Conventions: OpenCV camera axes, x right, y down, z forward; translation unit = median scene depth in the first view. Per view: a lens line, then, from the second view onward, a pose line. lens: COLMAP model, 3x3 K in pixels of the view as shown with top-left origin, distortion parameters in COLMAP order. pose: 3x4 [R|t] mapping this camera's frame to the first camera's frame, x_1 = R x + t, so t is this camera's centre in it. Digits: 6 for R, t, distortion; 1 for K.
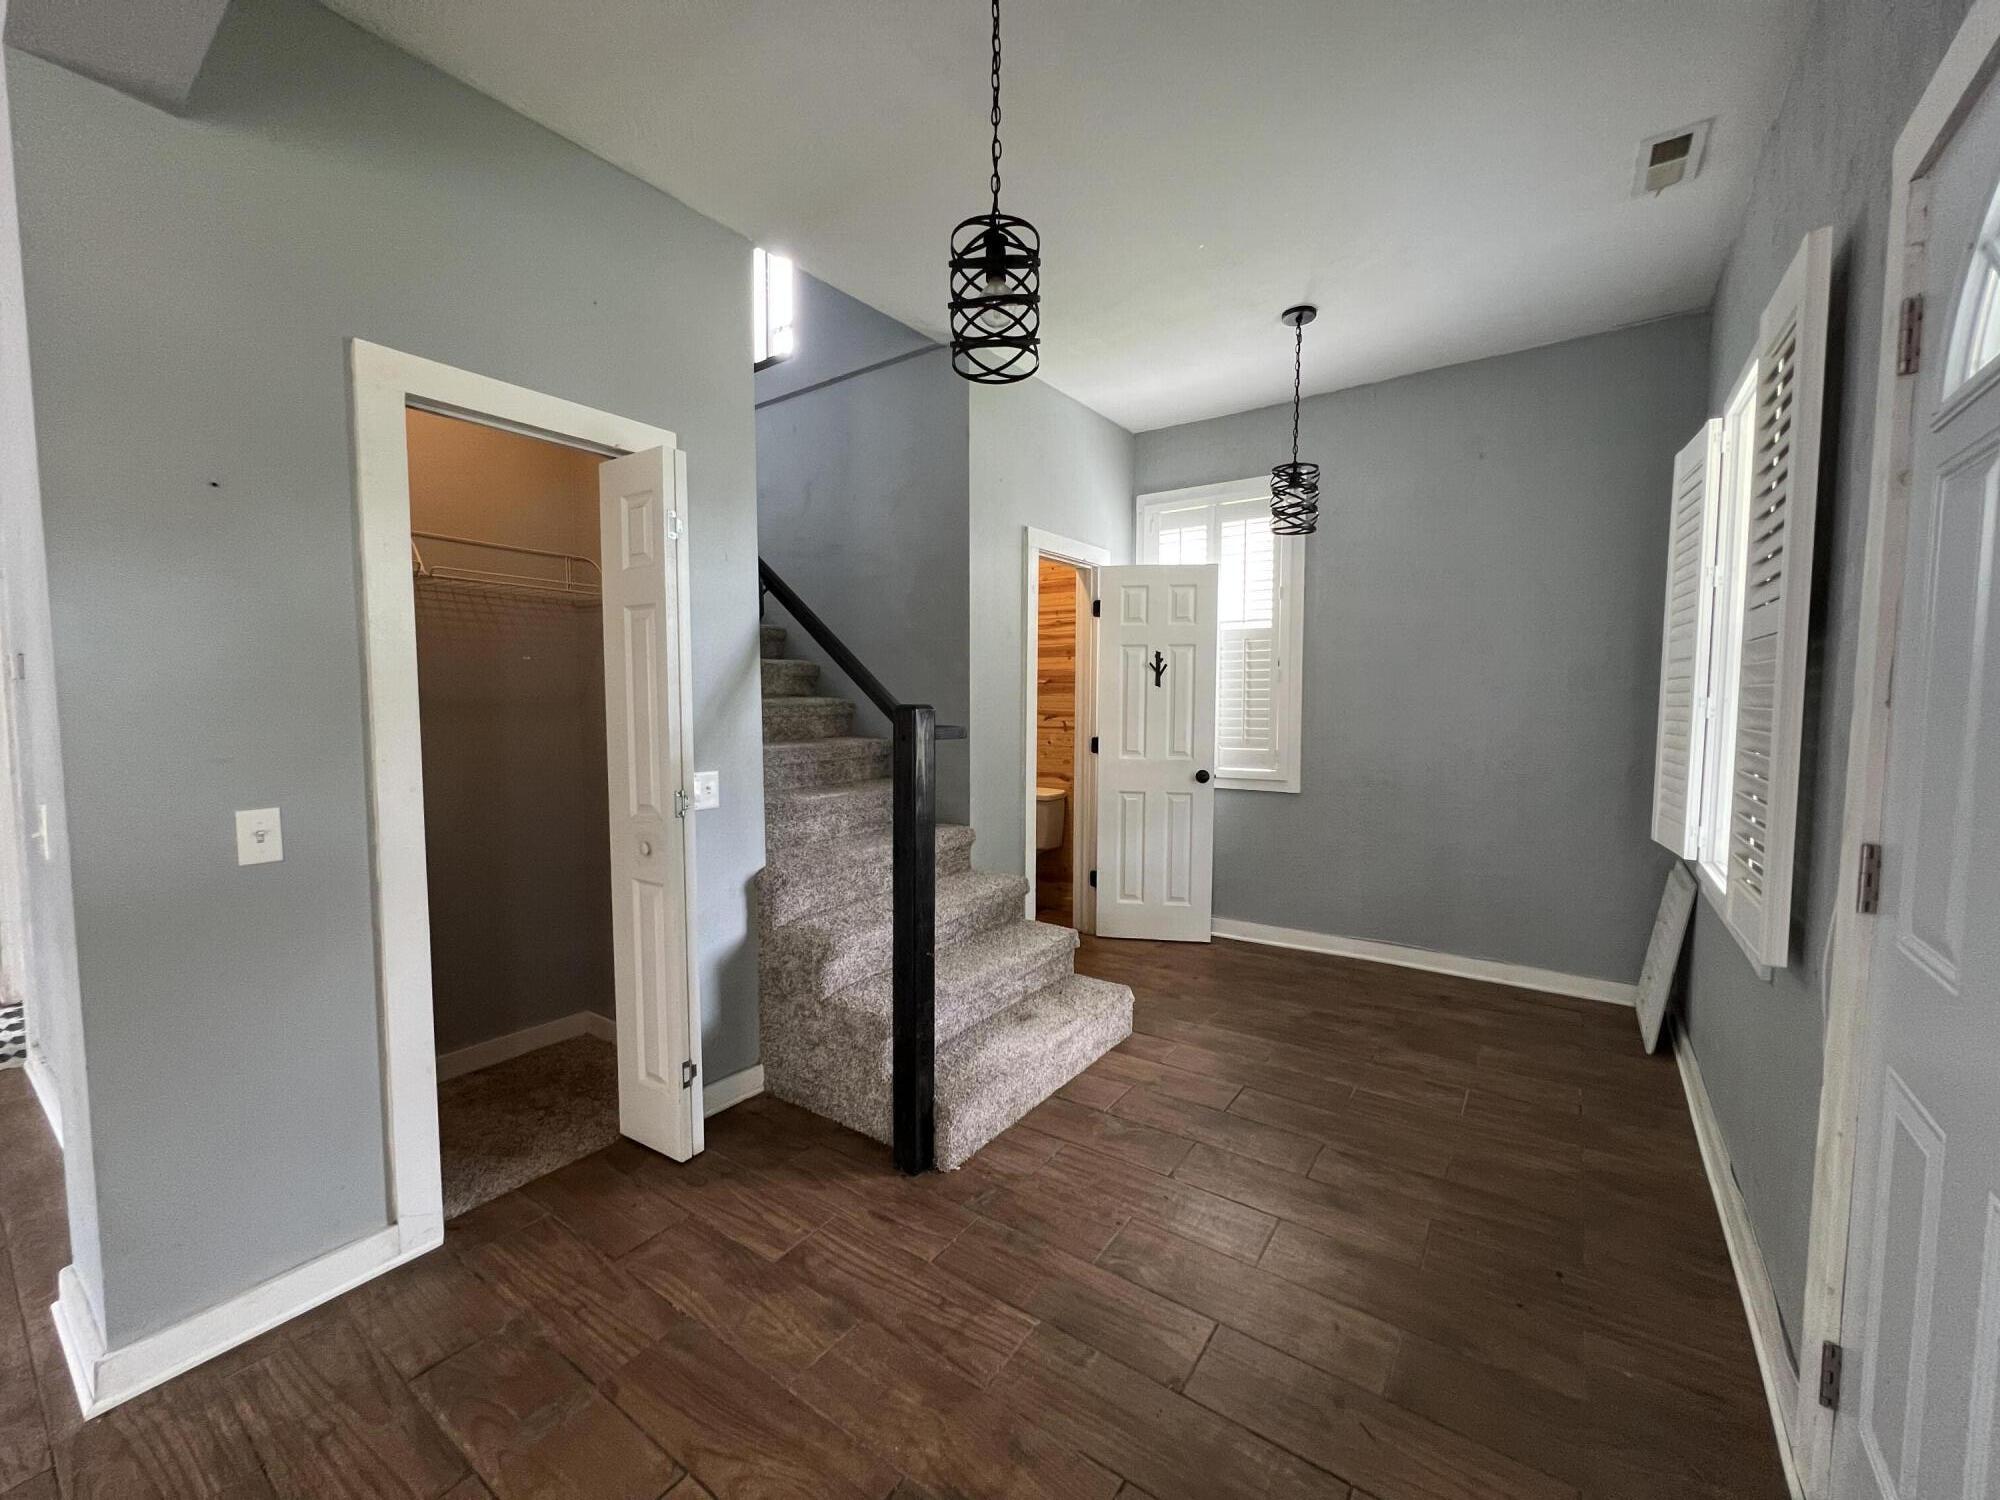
lens RADIAL K [[800.3, 0, 998.2], [0, 800.3, 751.3], [0, 0, 1]] dist [0.000023, -0.000151]
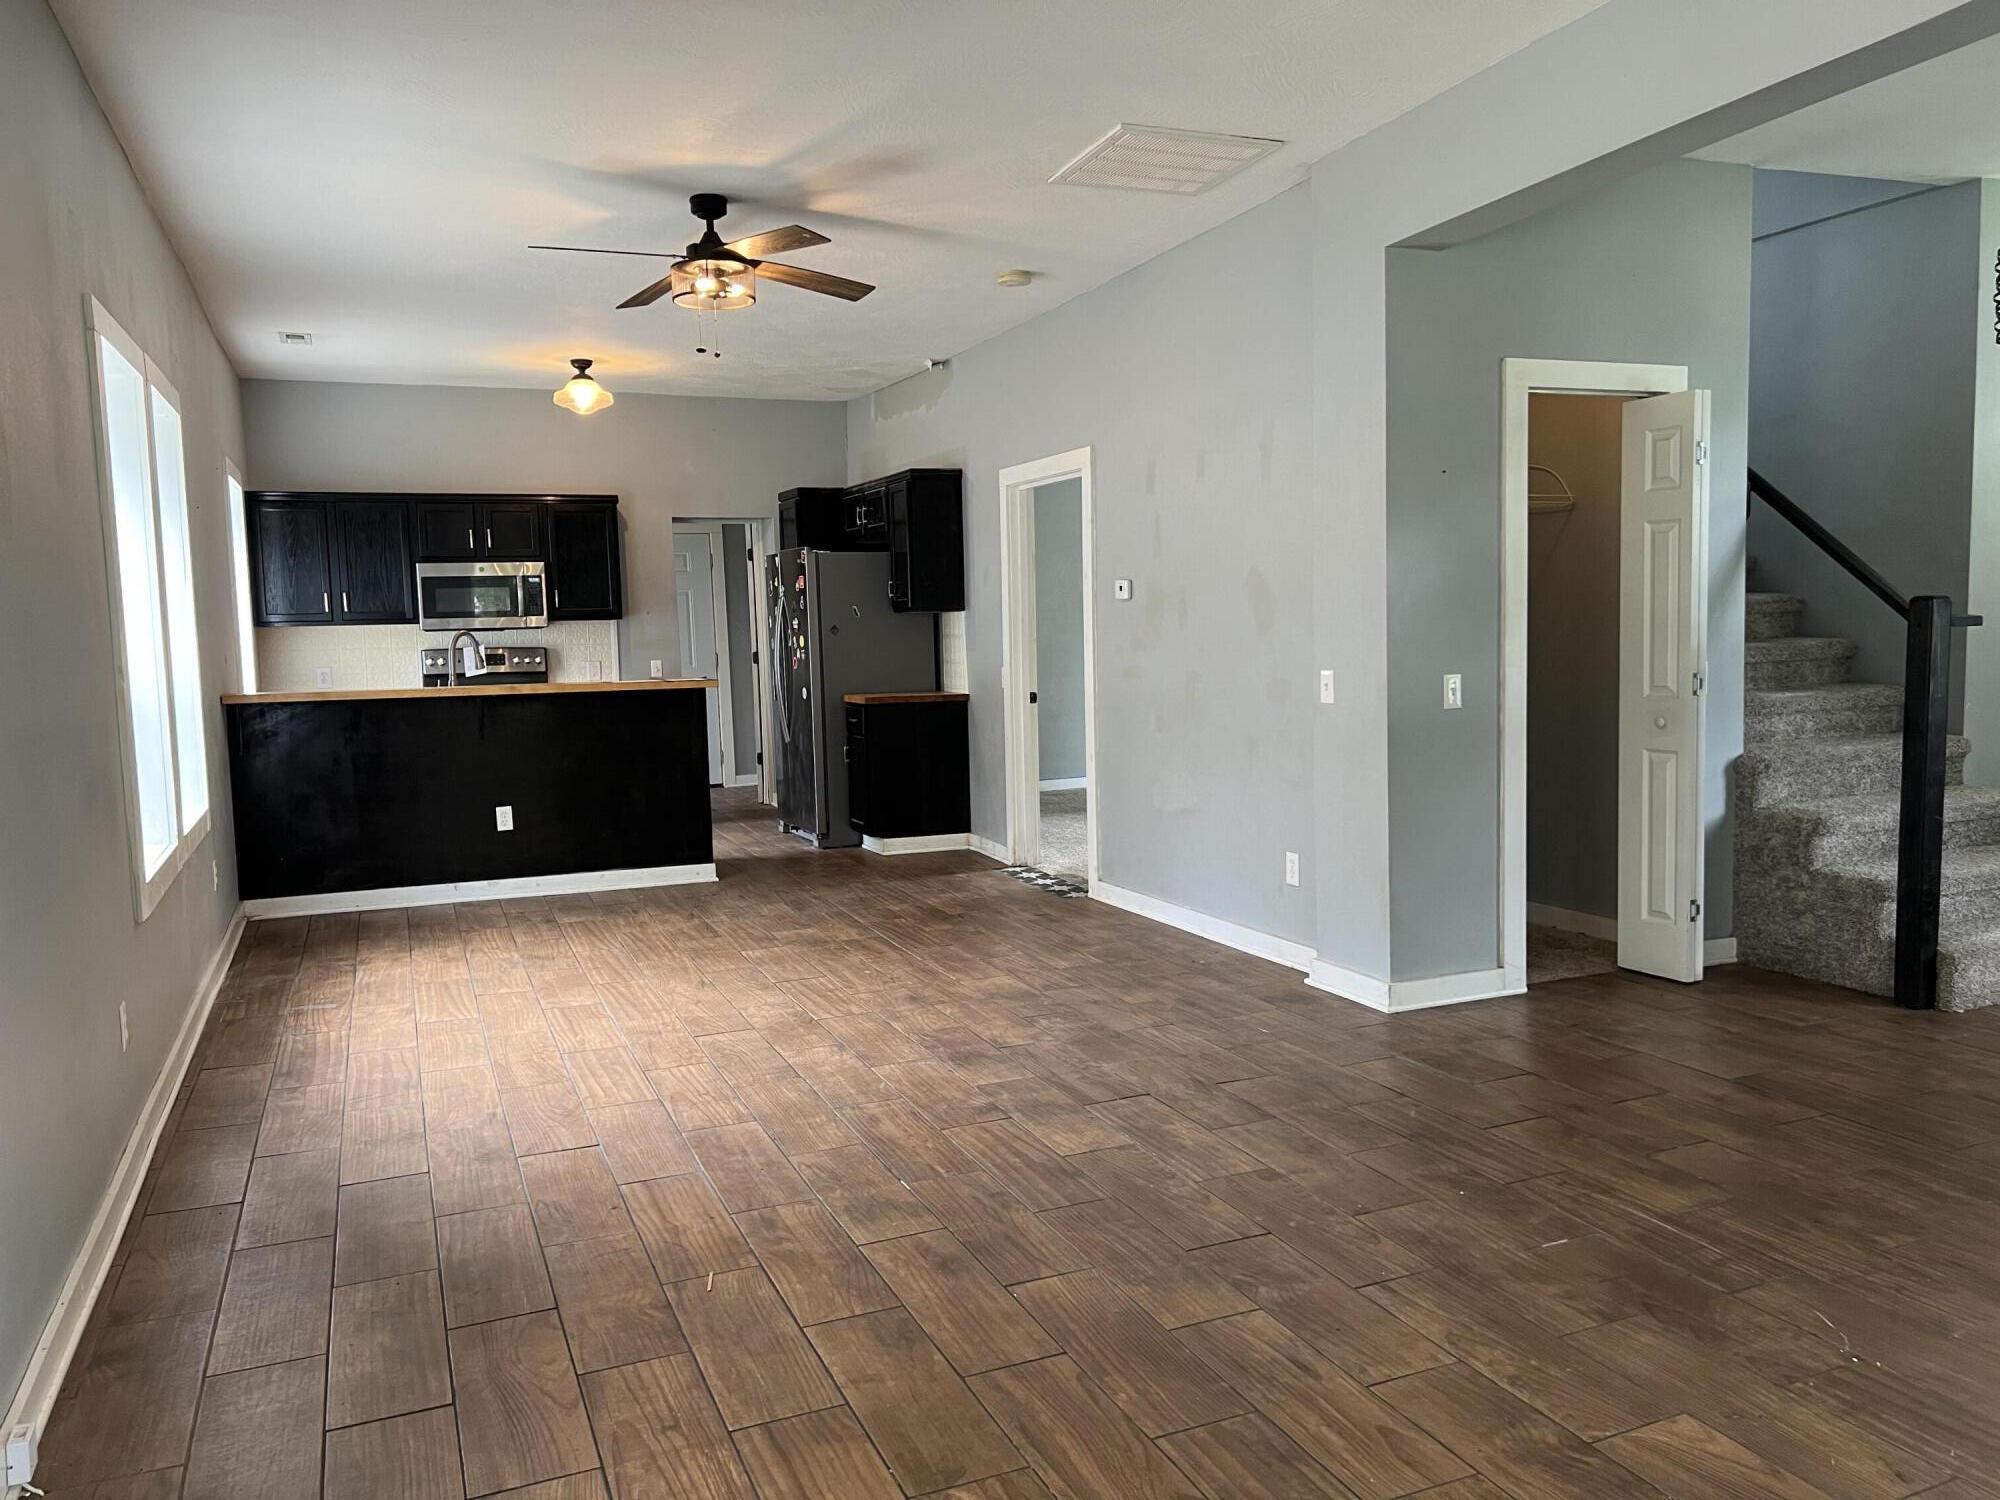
lens RADIAL K [[1496.3, 0, 992.4], [0, 1496.3, 759.5], [0, 0, 1]] dist [0.008404, 0.002261]
pose [[0.843721, 0.028901, -0.536003, -0.070951], [-0.007553, 0.999090, 0.041982, 0.083468], [0.536728, -0.031372, 0.843172, -1.347666]]
